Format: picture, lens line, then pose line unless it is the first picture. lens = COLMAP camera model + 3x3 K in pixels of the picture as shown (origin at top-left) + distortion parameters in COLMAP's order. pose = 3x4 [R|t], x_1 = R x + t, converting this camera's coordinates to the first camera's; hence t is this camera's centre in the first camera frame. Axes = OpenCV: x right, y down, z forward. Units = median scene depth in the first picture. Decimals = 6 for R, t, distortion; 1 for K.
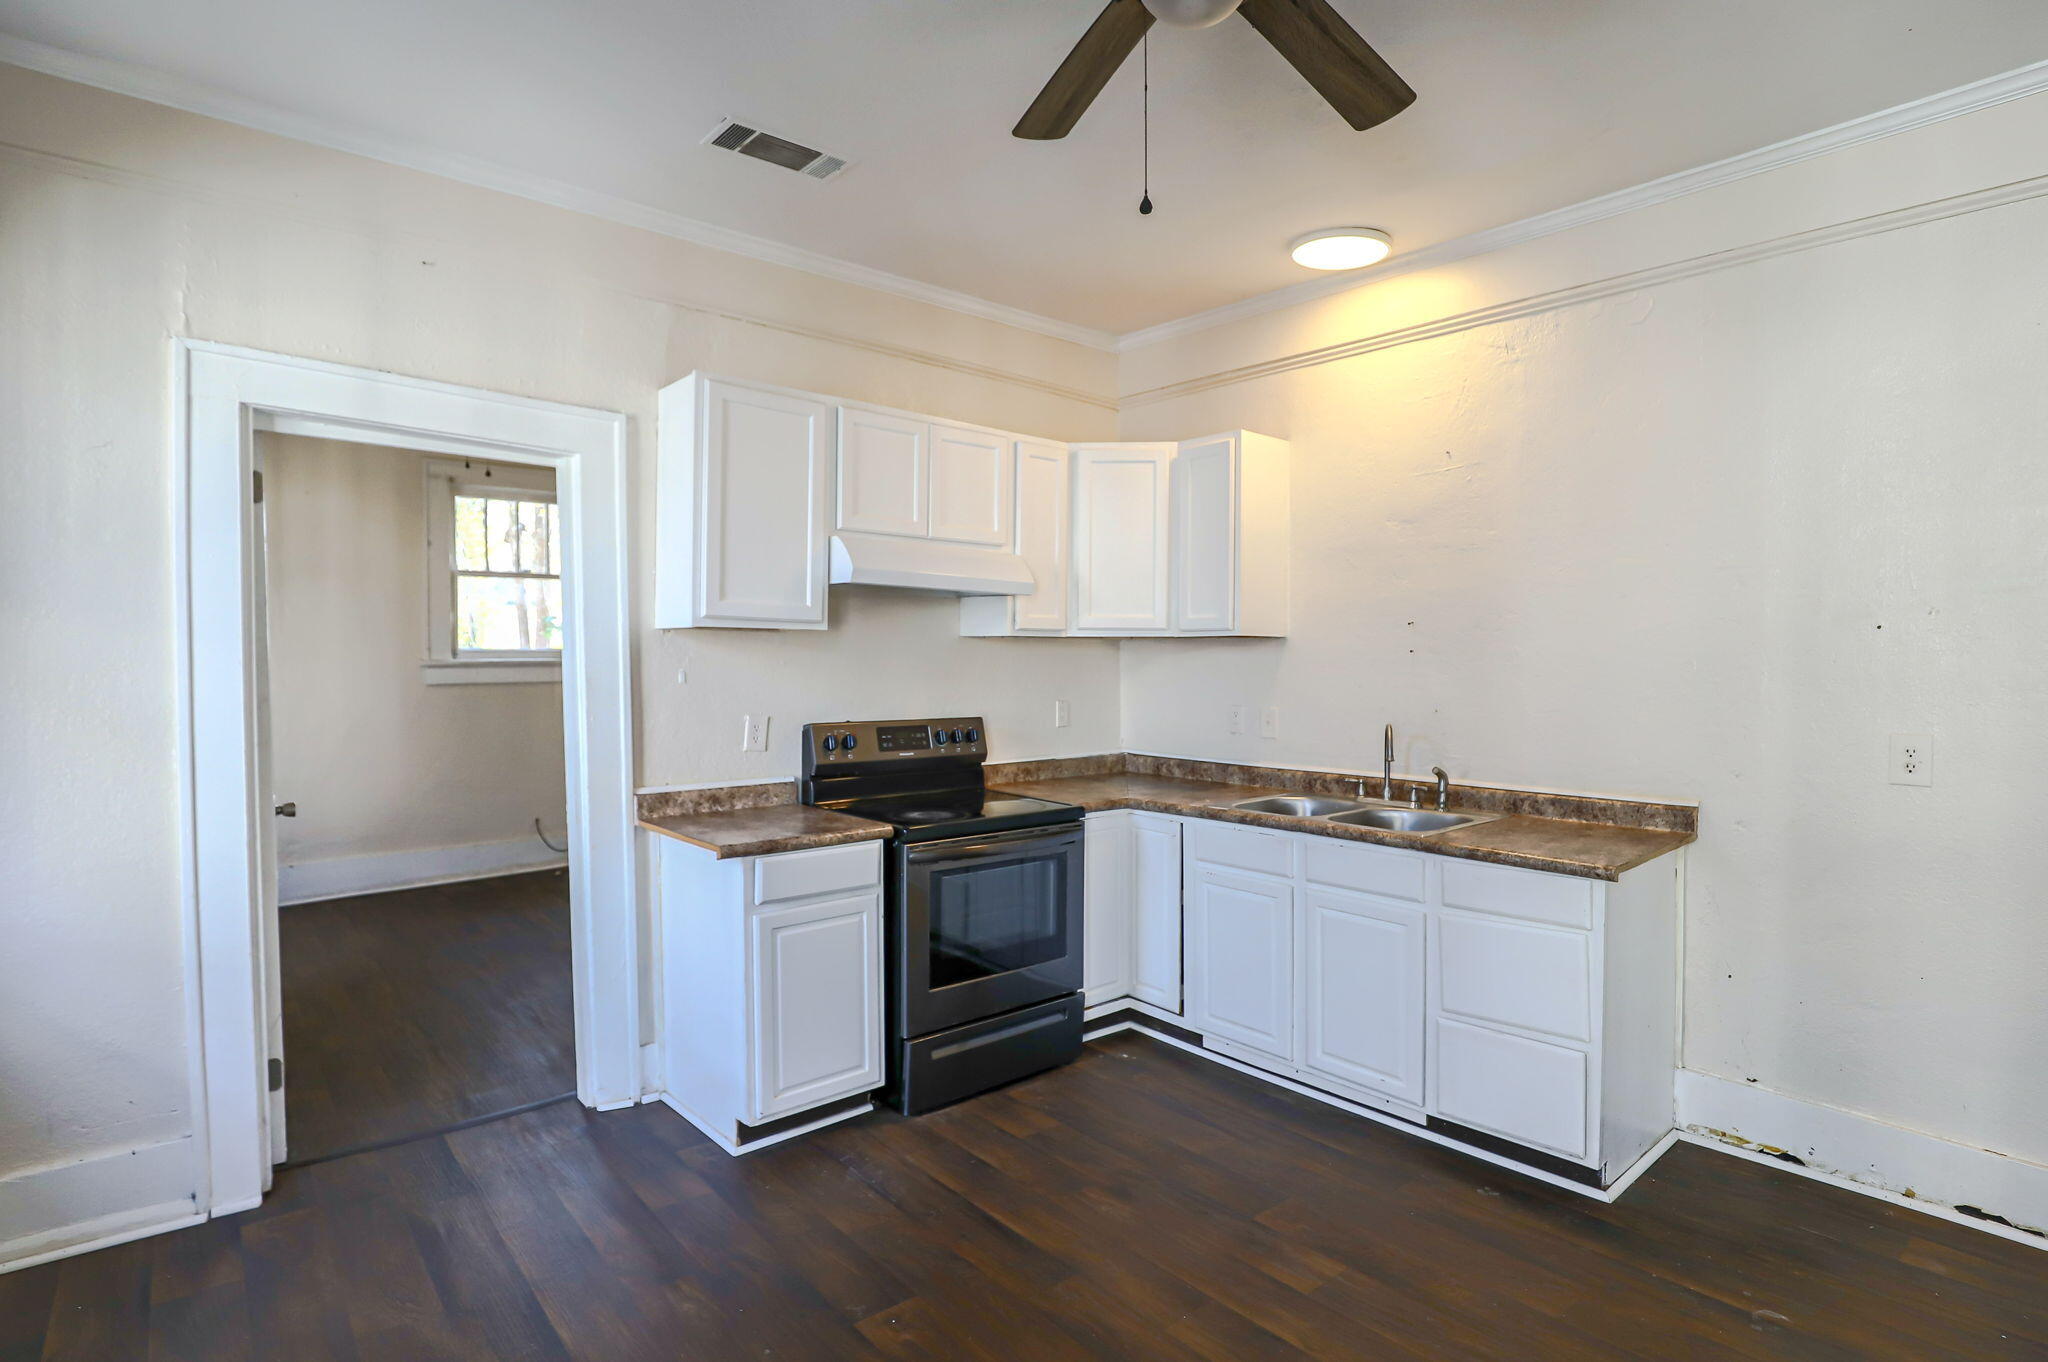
lens RADIAL K [[1013.8, 0, 1019.6], [0, 1013.8, 680.3], [0, 0, 1]] dist [-0.034612, 0.007084]
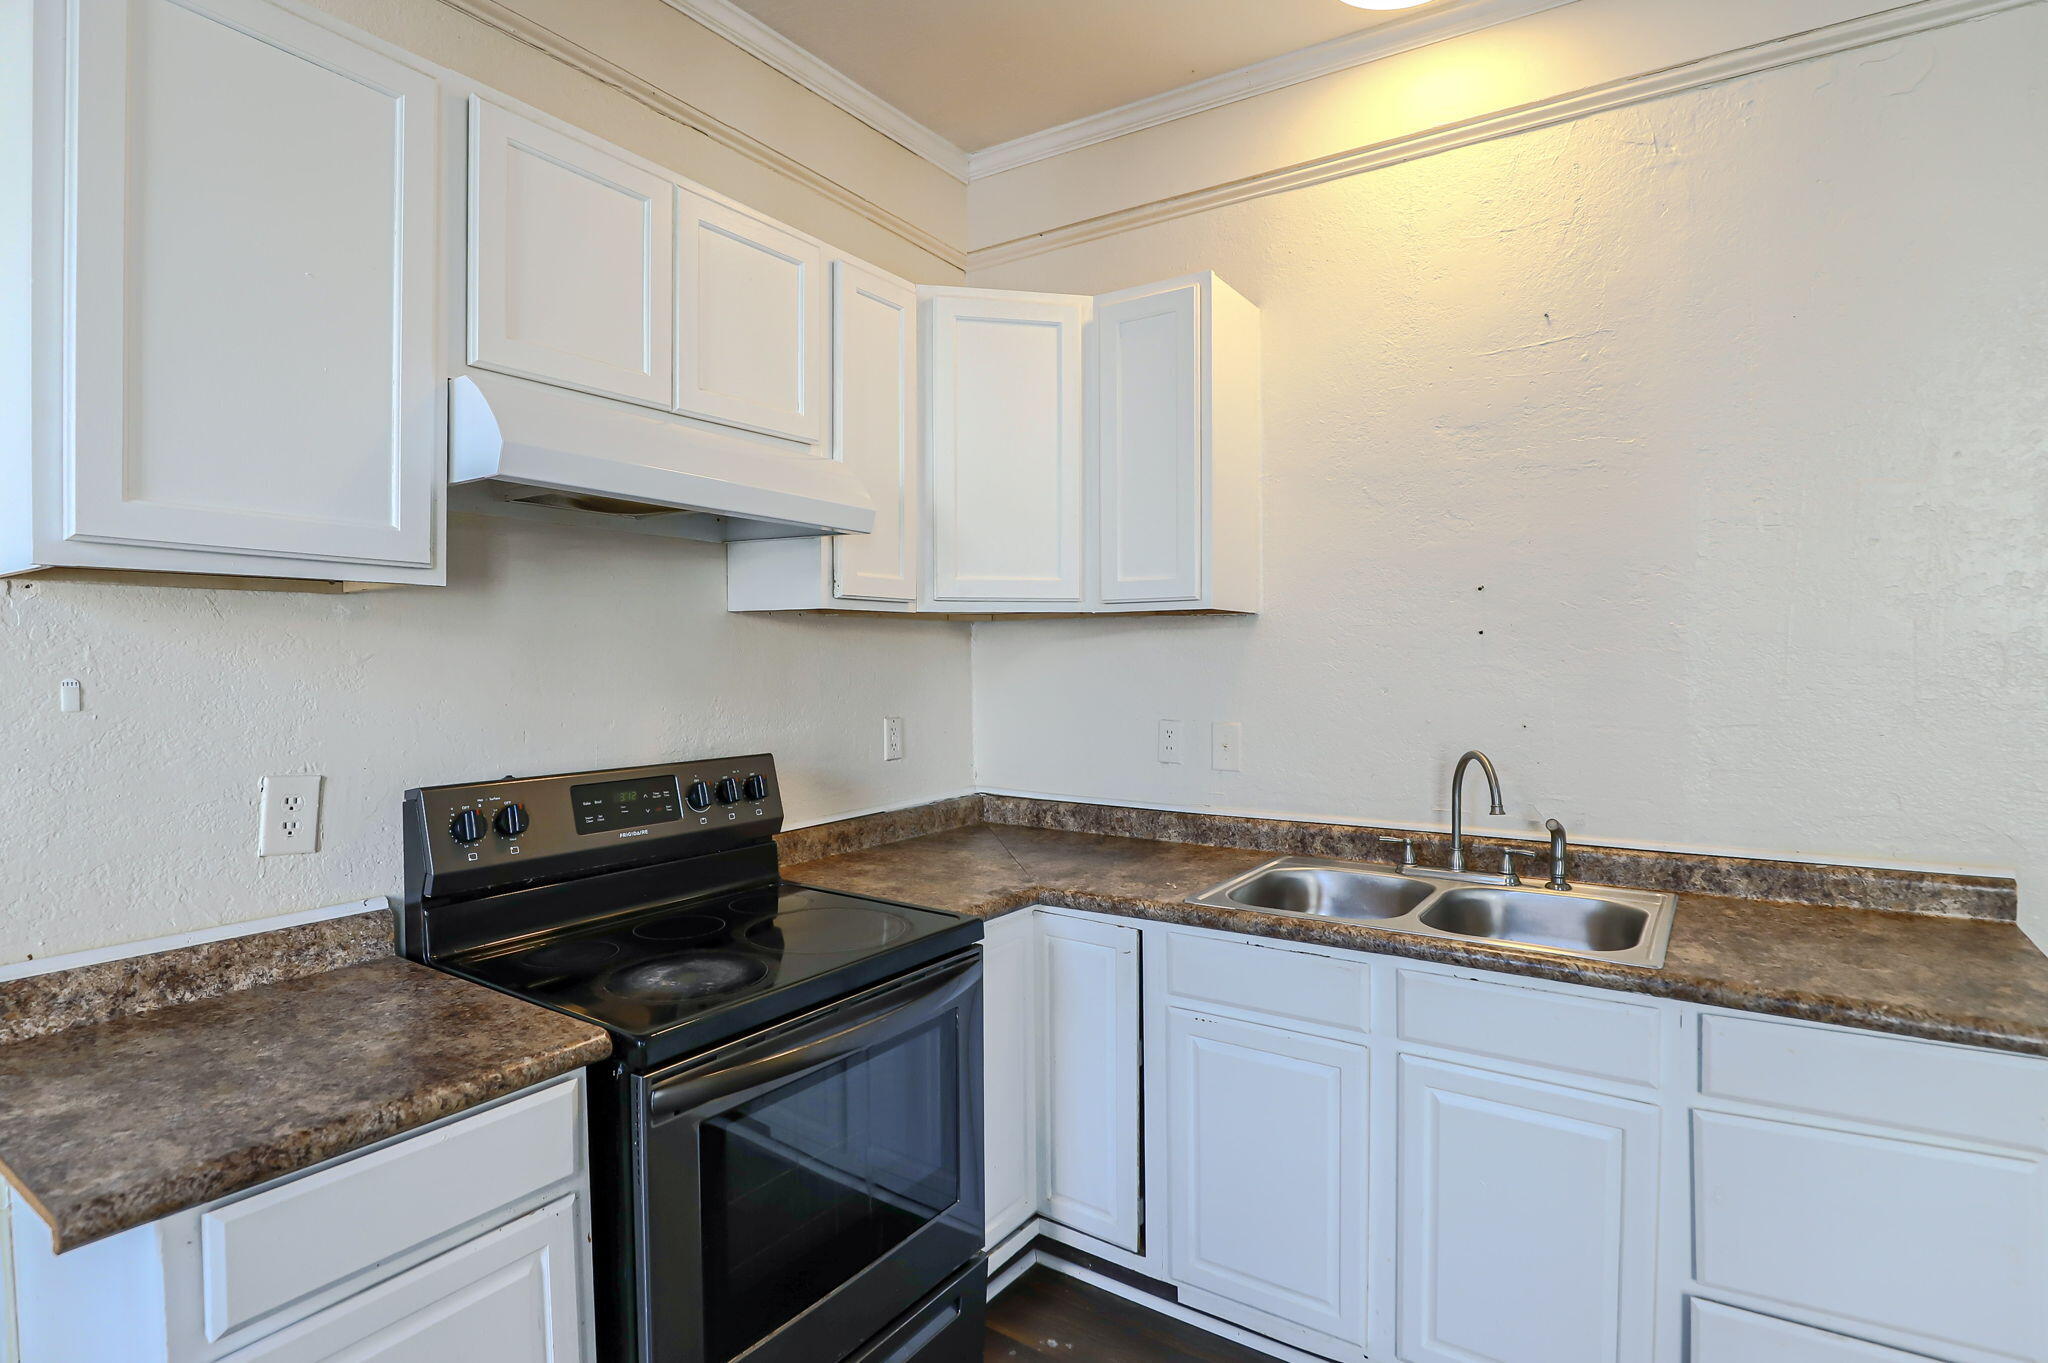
lens RADIAL K [[1013.8, 0, 1020.9], [0, 1013.8, 678.2], [0, 0, 1]] dist [-0.034612, 0.007084]
pose [[0.964412, -0.014670, 0.263998, -0.057434], [0.014626, 0.999891, 0.002131, -0.005506], [-0.264001, 0.001806, 0.964521, 0.464790]]
